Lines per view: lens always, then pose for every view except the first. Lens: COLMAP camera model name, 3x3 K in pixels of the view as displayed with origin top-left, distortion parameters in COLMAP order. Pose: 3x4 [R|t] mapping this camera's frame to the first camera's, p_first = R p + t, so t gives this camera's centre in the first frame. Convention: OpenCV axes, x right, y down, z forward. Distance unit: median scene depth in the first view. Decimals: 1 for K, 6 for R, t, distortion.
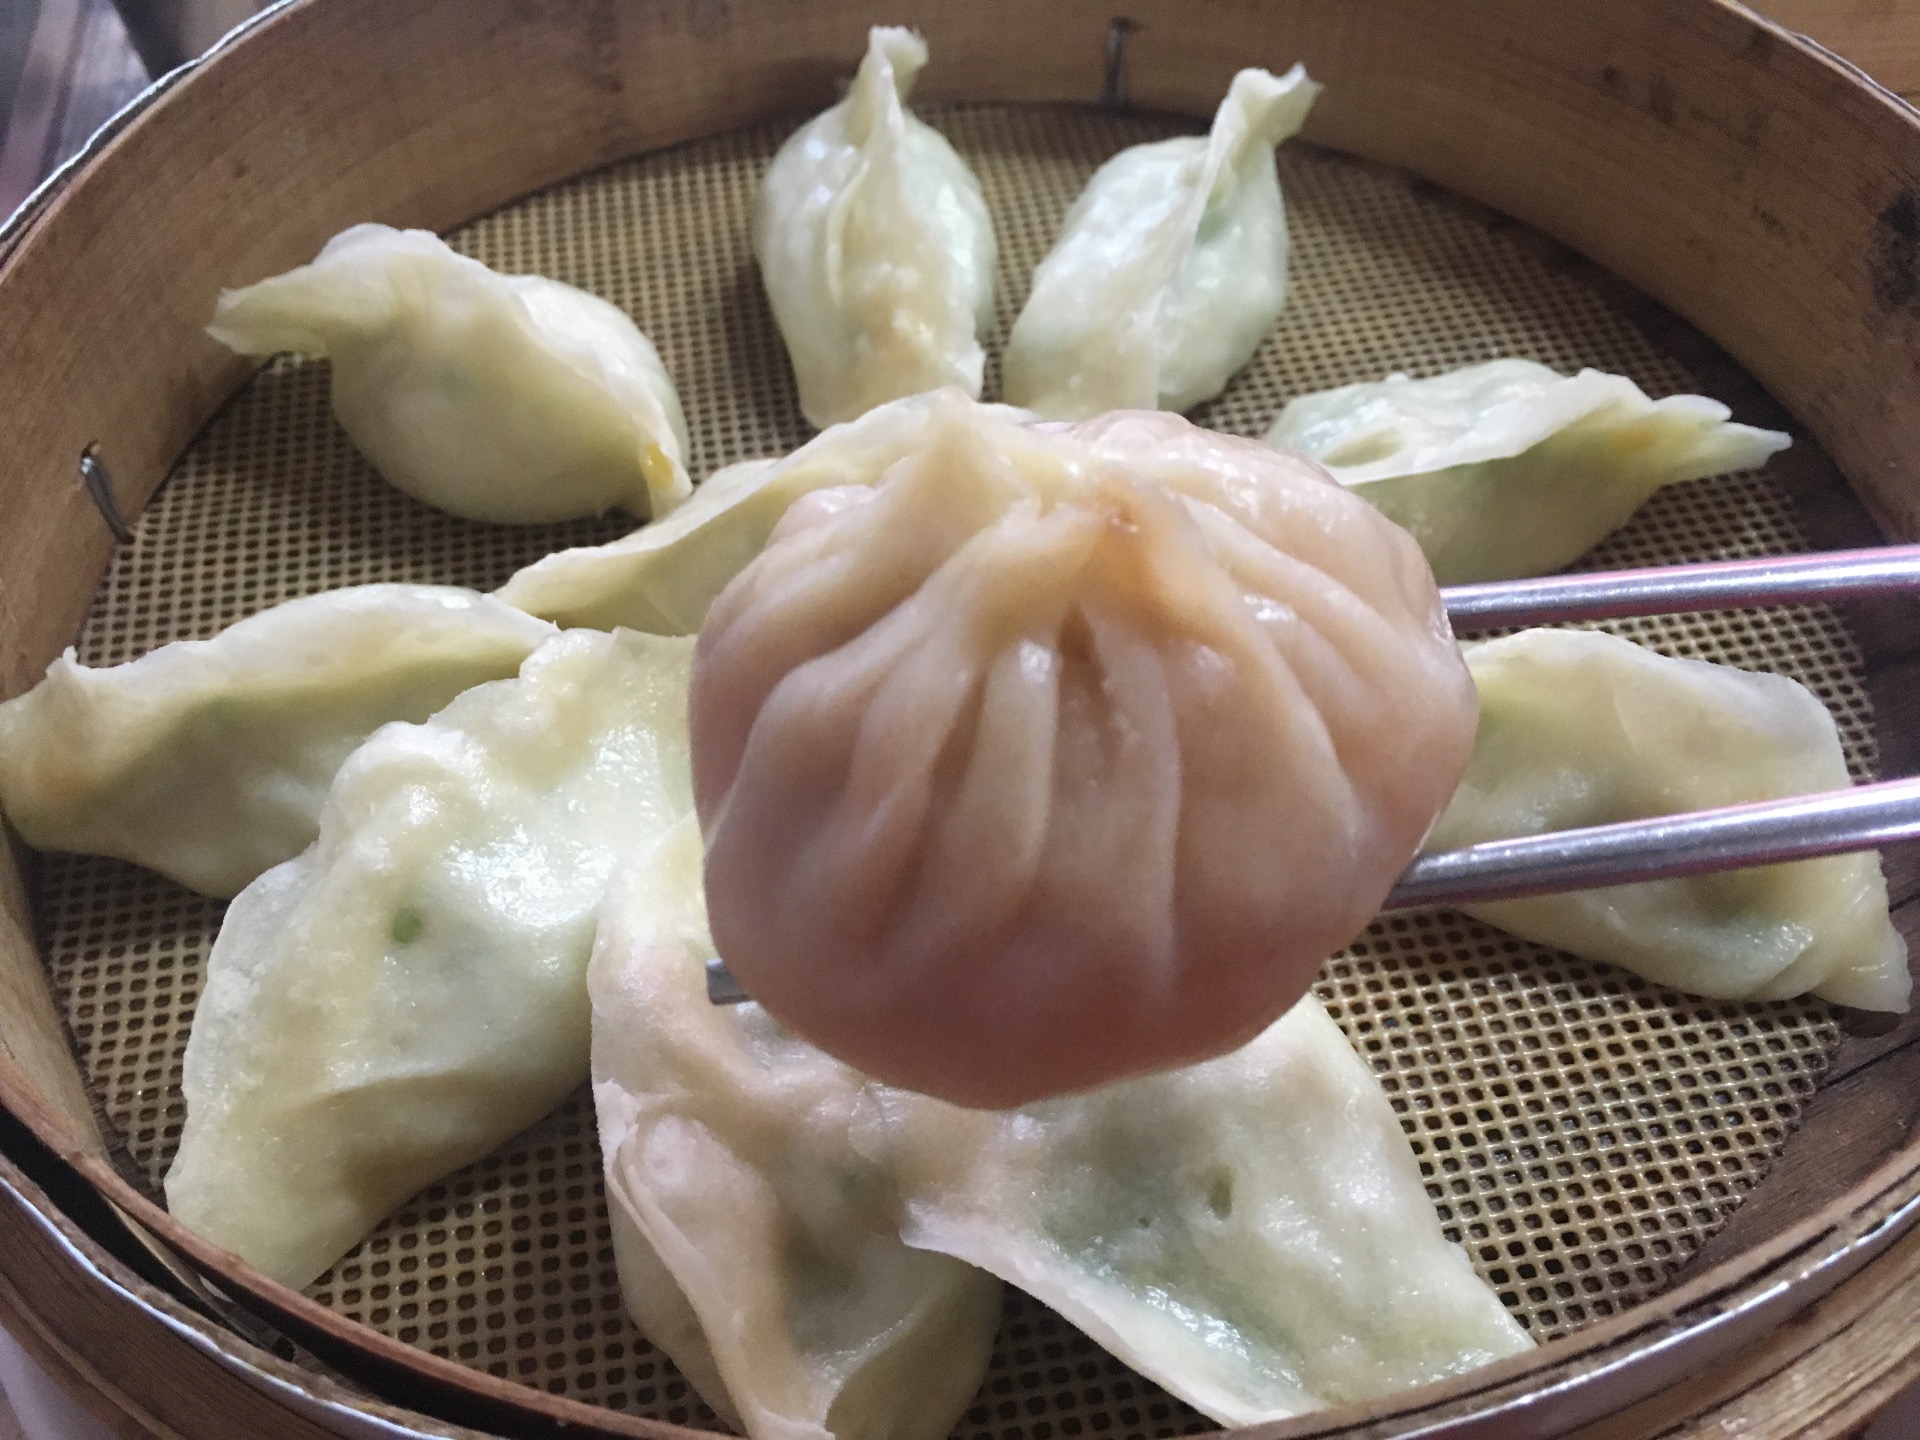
lens RADIAL K [[1601.0, 0, 955.0], [0, 1601.0, 718.3], [0, 0, 1]] dist [0.065824, -0.115332]
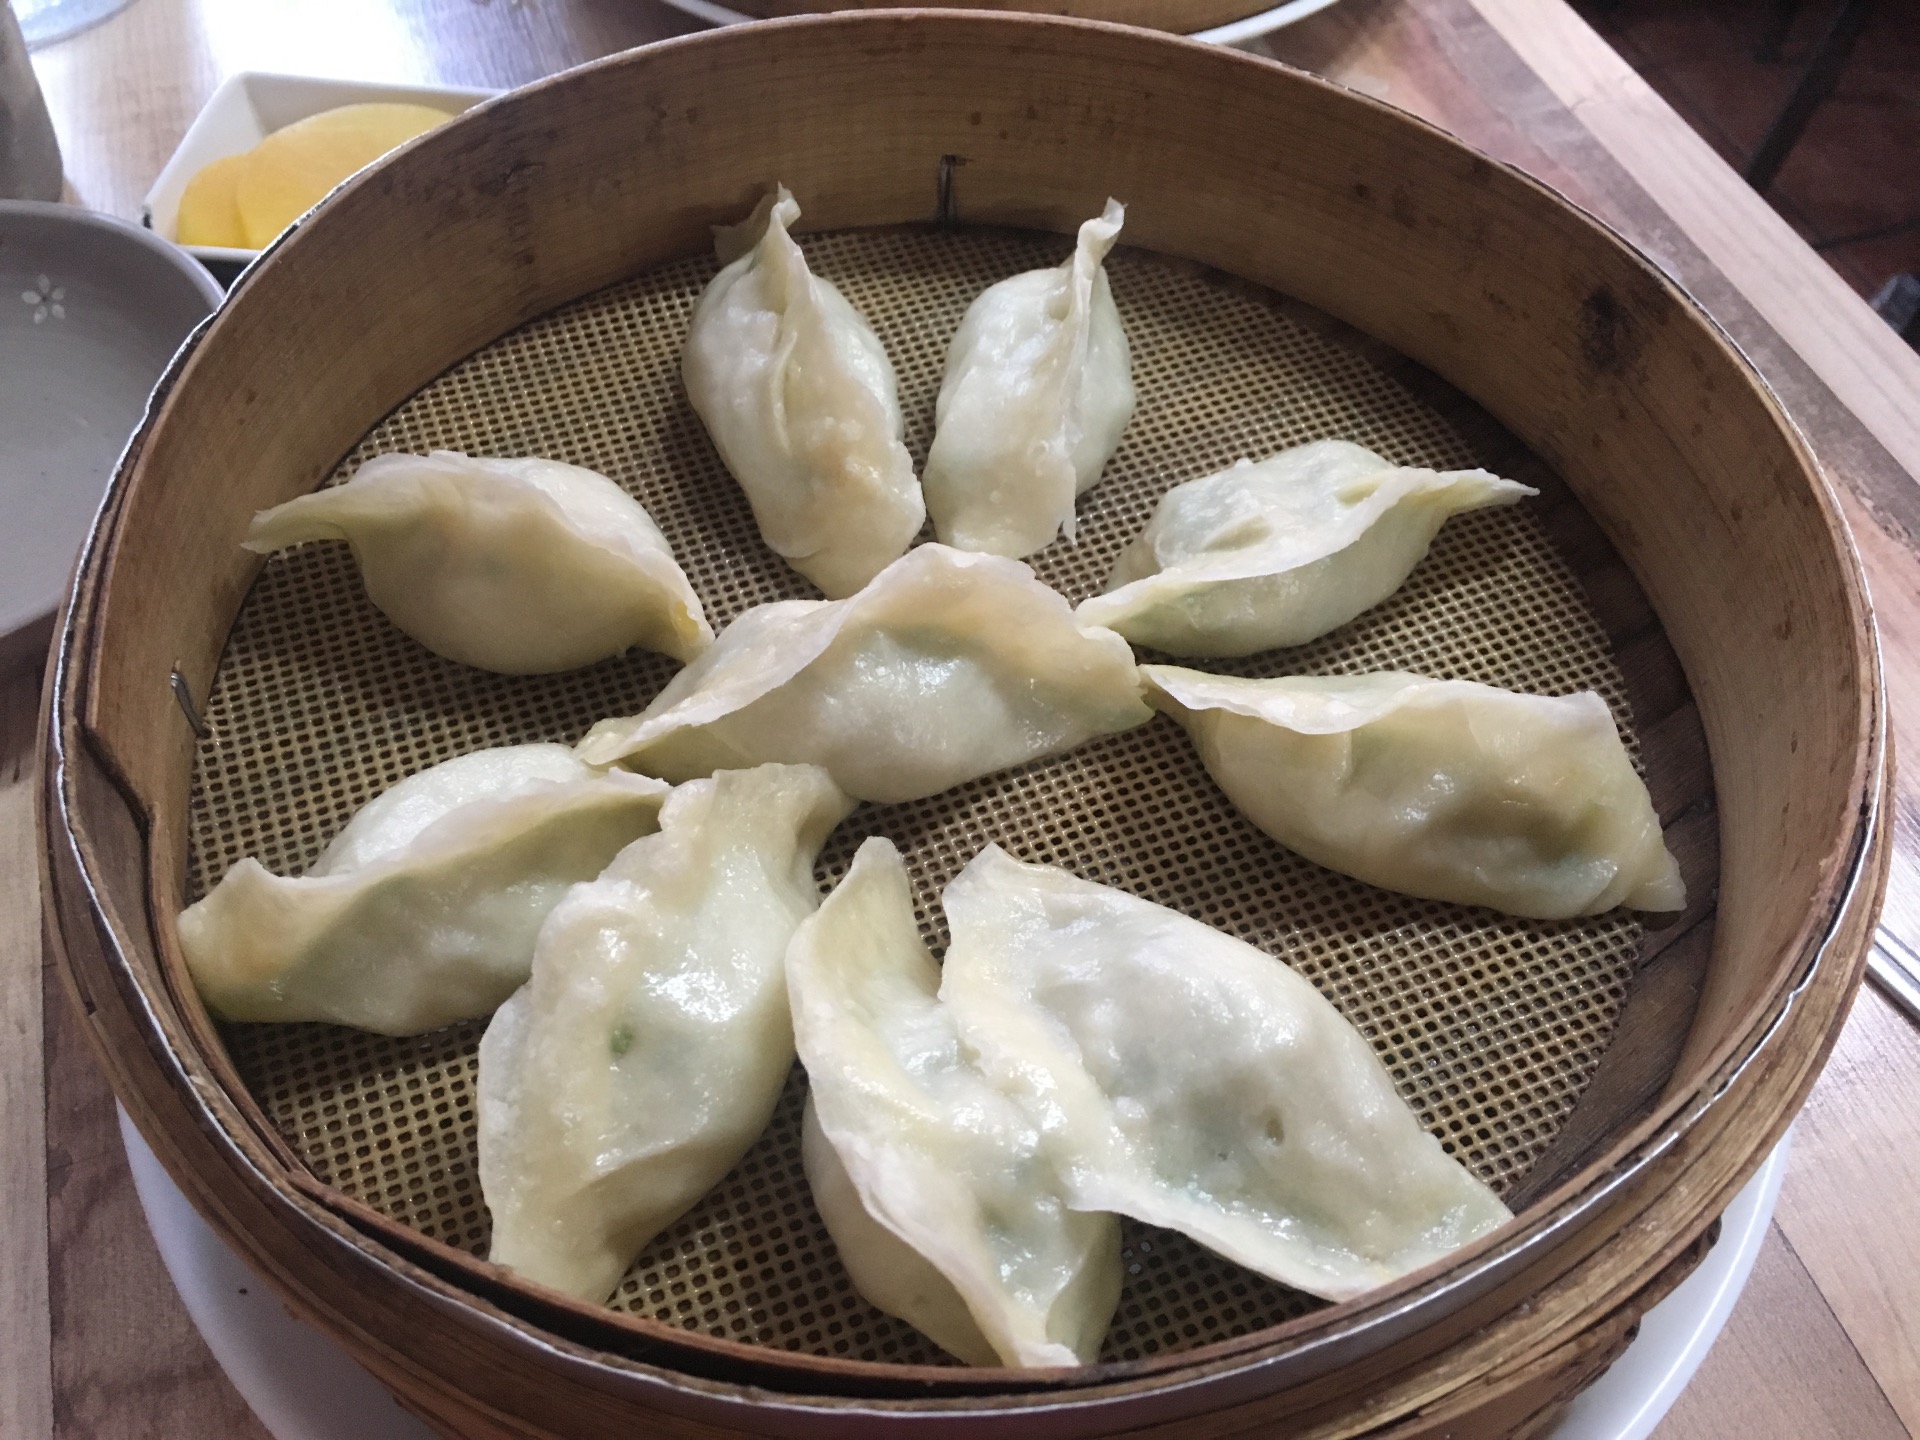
lens RADIAL K [[1542.4, 0, 956.1], [0, 1542.4, 725.1], [0, 0, 1]] dist [0.045398, -0.000365]
pose [[0.977633, -0.145714, 0.151660, -0.209212], [0.138856, 0.988788, 0.054930, -0.136162], [-0.157964, -0.032642, 0.986905, -0.227585]]
